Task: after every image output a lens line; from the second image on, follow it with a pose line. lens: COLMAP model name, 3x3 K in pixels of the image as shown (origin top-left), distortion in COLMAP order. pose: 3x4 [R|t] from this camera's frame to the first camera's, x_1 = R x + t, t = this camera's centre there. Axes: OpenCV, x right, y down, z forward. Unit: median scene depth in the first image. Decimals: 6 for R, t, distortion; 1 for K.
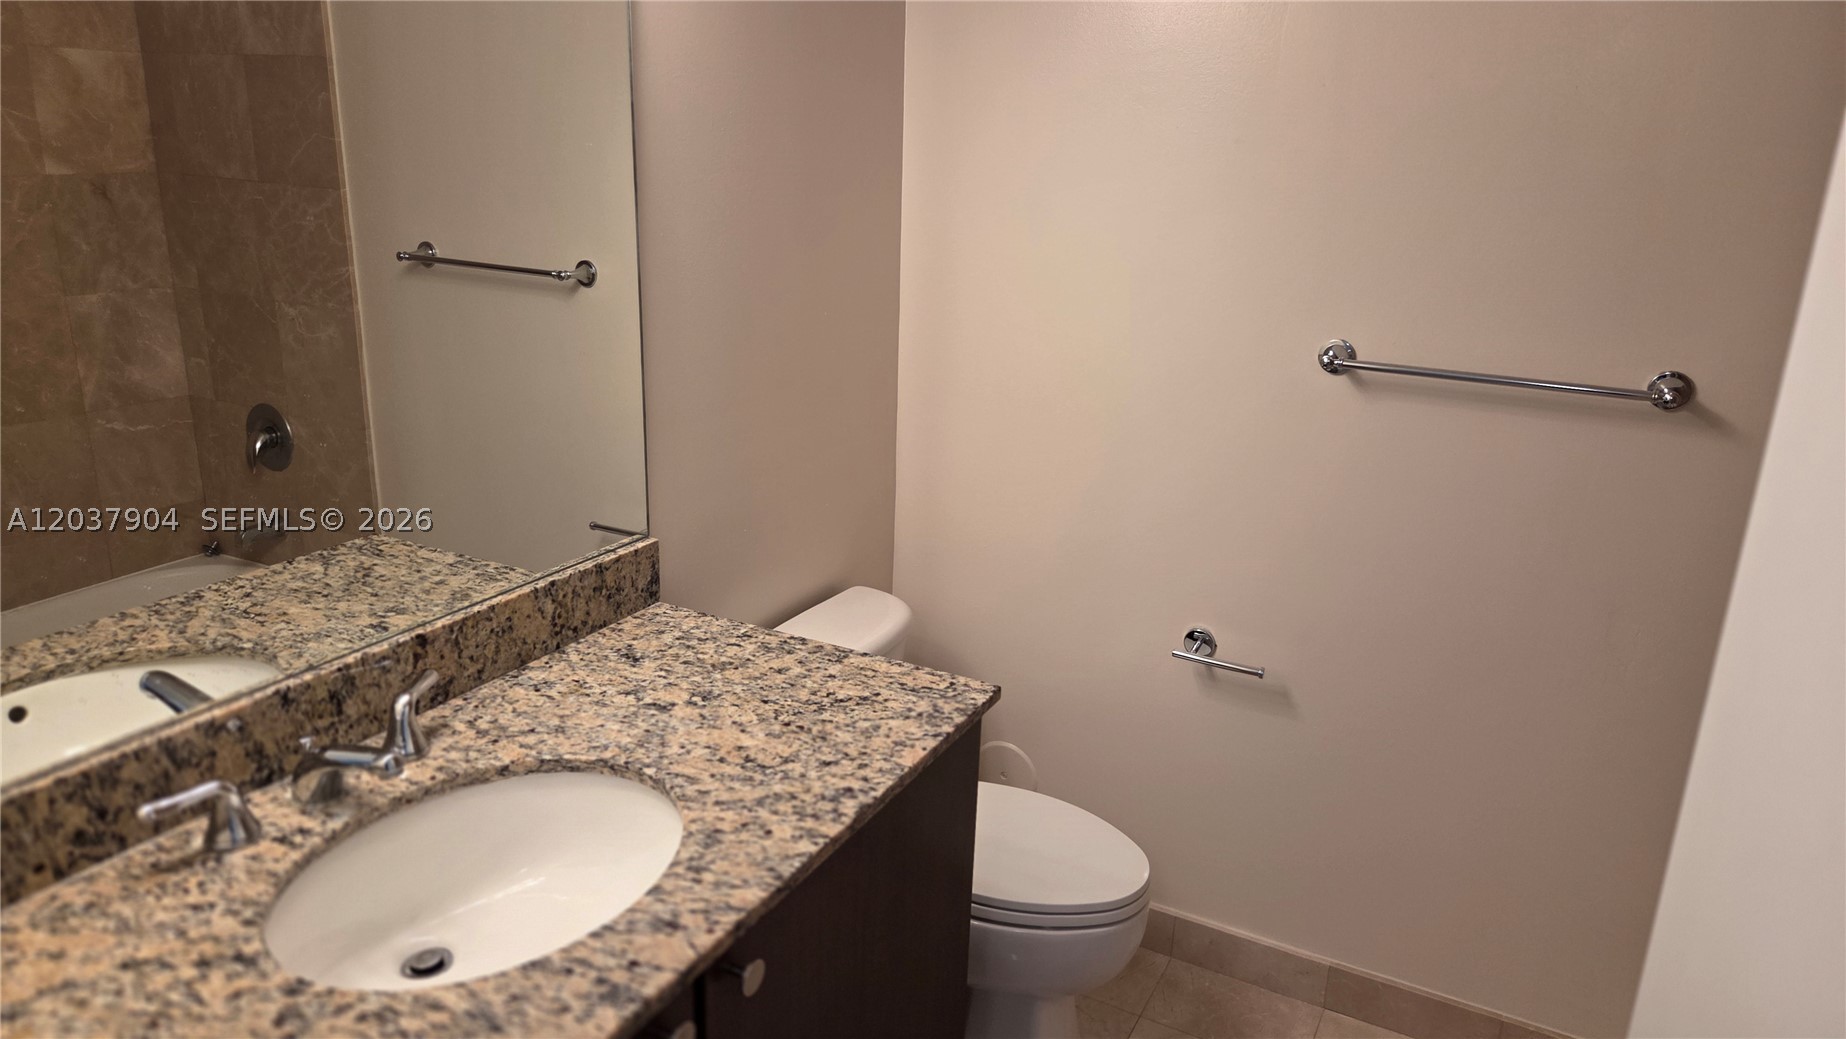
lens RADIAL K [[1251.5, 0, 932.5], [0, 1251.5, 521.5], [0, 0, 1]] dist [0.066817, -0.065155]
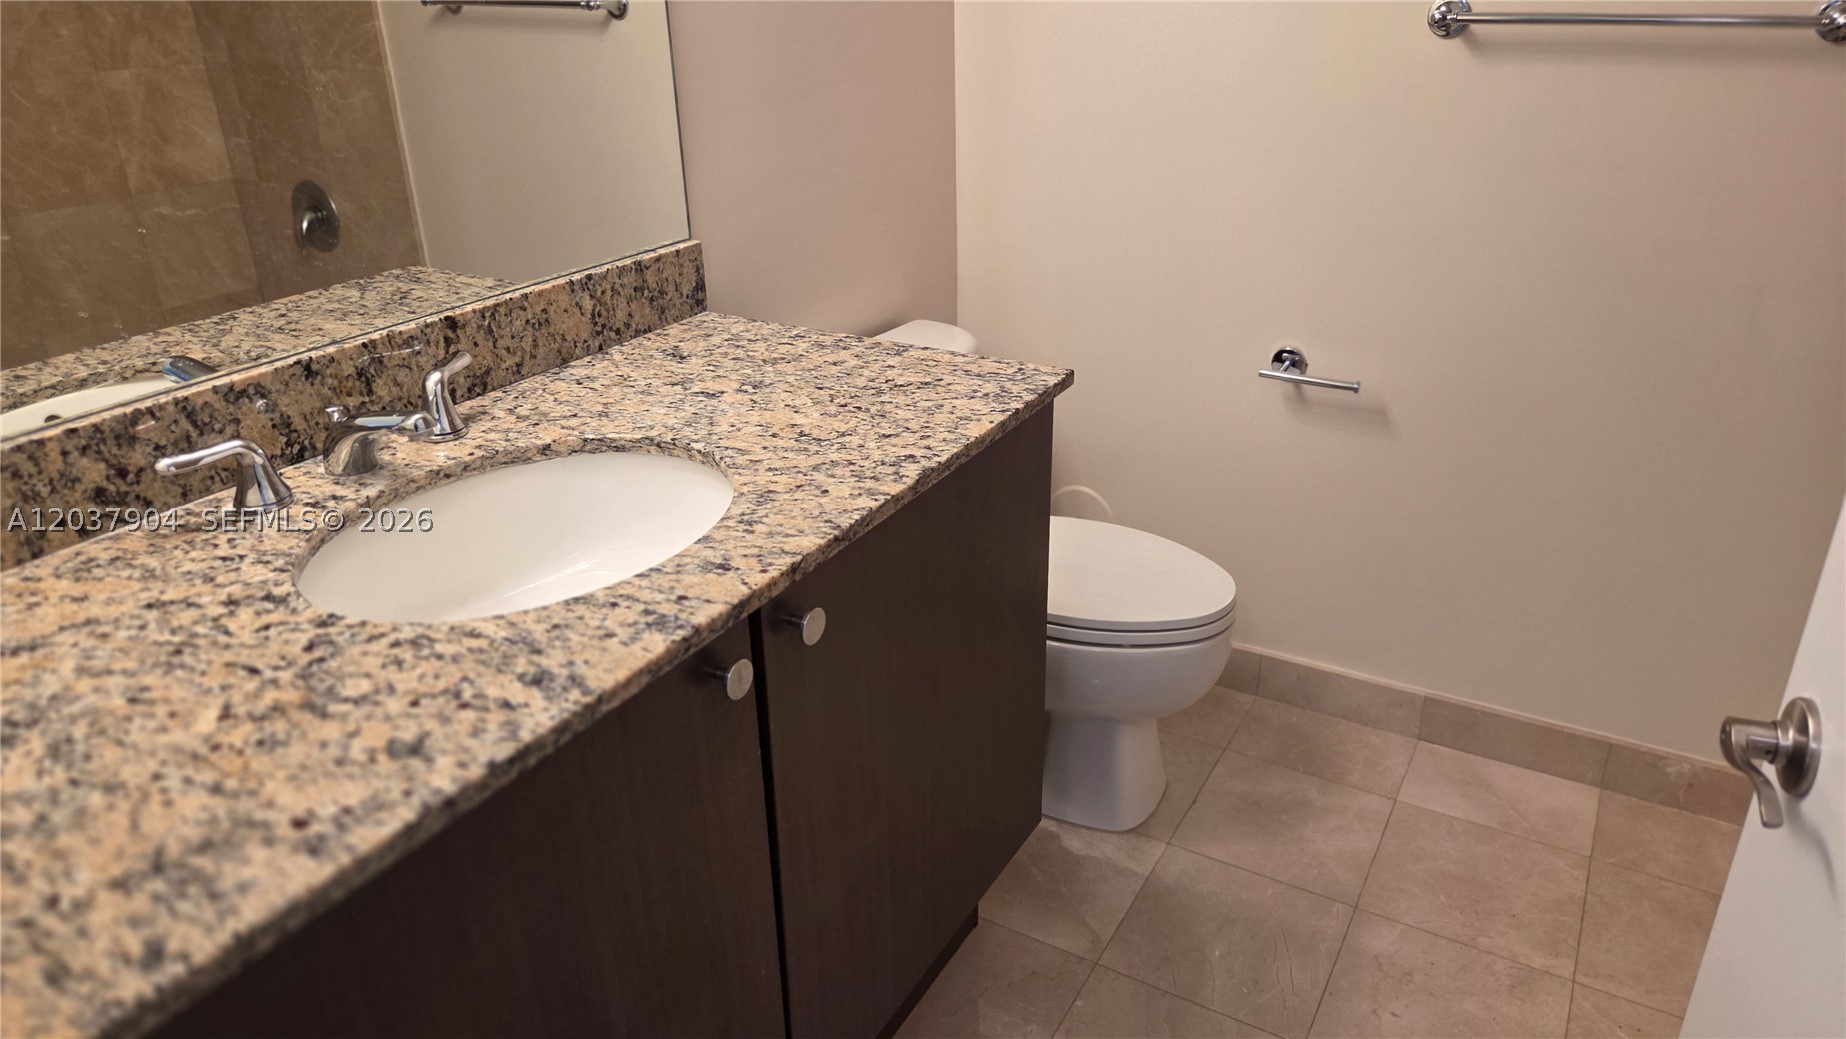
lens RADIAL K [[1247.9, 0, 926.8], [0, 1247.9, 520.8], [0, 0, 1]] dist [0.068778, -0.067431]
pose [[0.997563, -0.028891, -0.063503, 0.002164], [0.036845, 0.991104, 0.127890, 0.138089], [0.059243, -0.129918, 0.989753, 0.081005]]
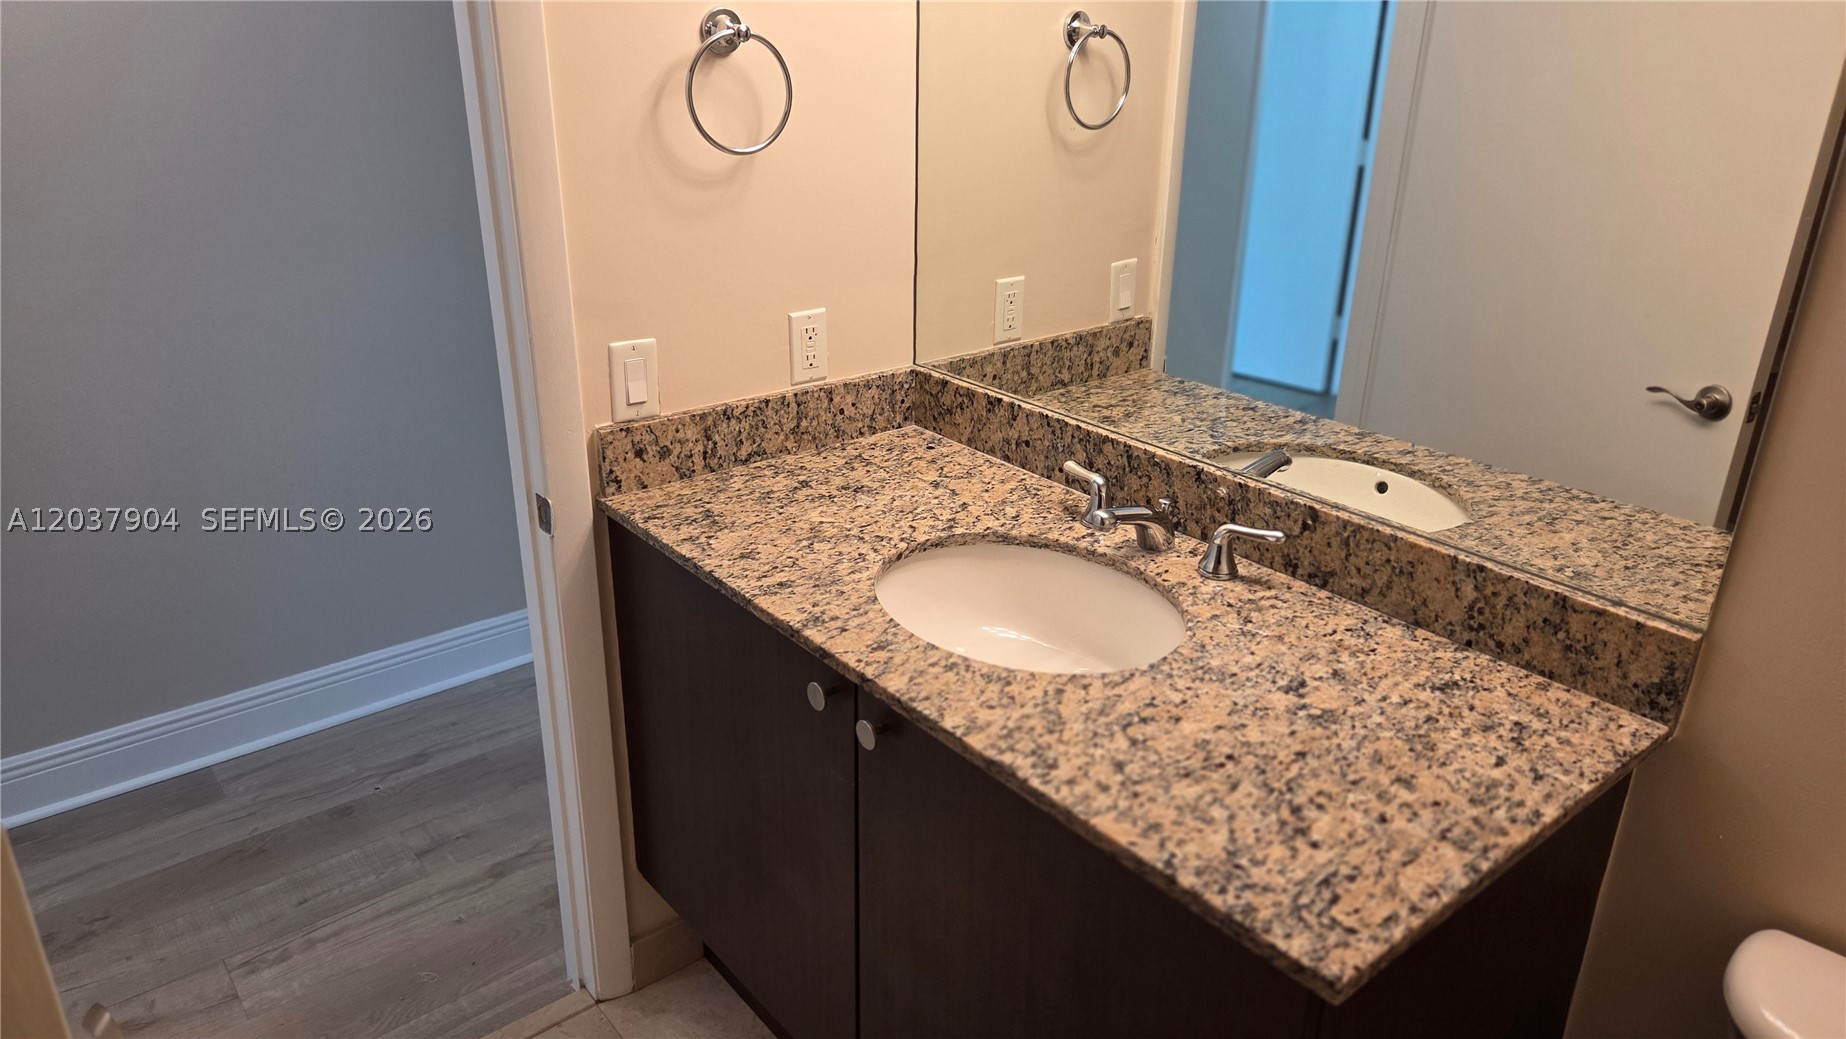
lens RADIAL K [[1254.9, 0, 936.9], [0, 1254.9, 521.9], [0, 0, 1]] dist [0.062621, -0.061034]
pose [[-0.397553, 0.309006, -0.863983, 0.627062], [-0.300784, 0.845677, 0.440862, -0.269880], [0.866880, 0.435138, -0.243257, 1.026426]]
